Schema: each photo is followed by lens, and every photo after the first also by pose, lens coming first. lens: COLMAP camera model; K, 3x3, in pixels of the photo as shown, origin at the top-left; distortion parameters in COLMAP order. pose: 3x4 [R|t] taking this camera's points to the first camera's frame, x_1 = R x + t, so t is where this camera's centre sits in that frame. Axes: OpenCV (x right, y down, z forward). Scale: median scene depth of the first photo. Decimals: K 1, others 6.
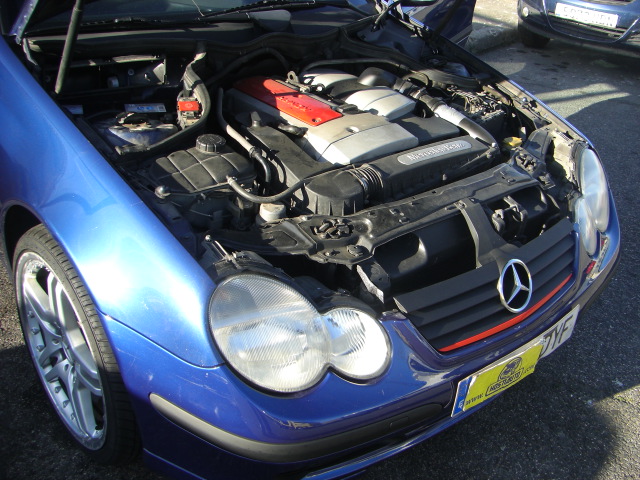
lens RADIAL K [[717.7, 0, 324.6], [0, 717.7, 238.9], [0, 0, 1]] dist [-0.130339, 0.000000]
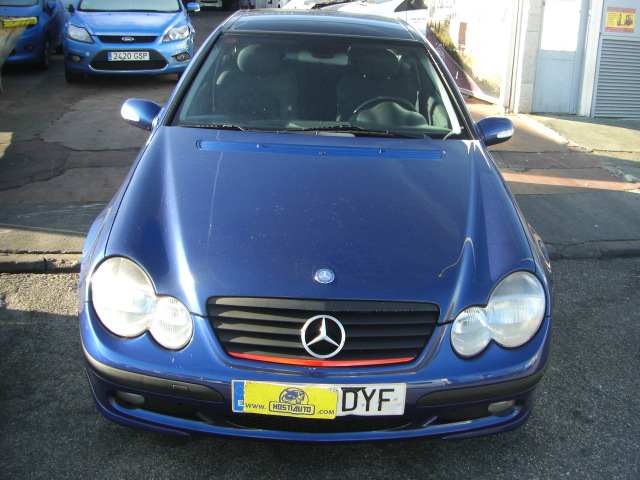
lens RADIAL K [[717.7, 0, 322.8], [0, 717.7, 238.4], [0, 0, 1]] dist [-0.130339, 0.000000]
pose [[0.769778, 0.154314, -0.619378, 0.982111], [-0.298012, 0.944976, -0.134941, 0.072081], [0.564474, 0.288457, 0.773409, -0.007443]]
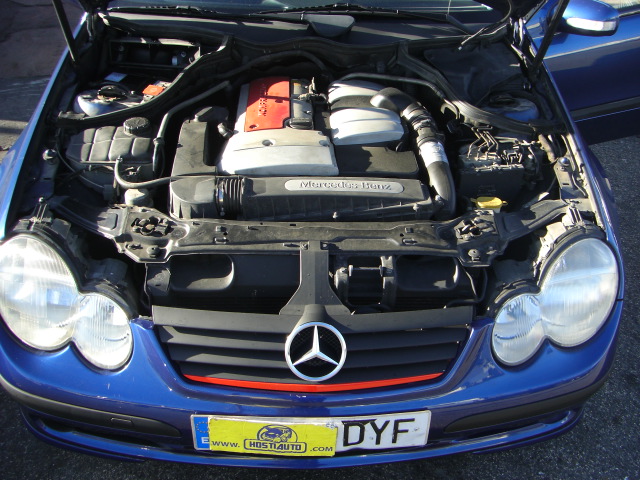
lens RADIAL K [[717.7, 0, 333.5], [0, 717.7, 230.2], [0, 0, 1]] dist [-0.130339, 0.000000]
pose [[0.785413, 0.279554, -0.552246, 0.710199], [-0.280534, 0.956073, 0.084995, -0.152769], [0.551748, 0.088167, 0.829337, 0.262007]]
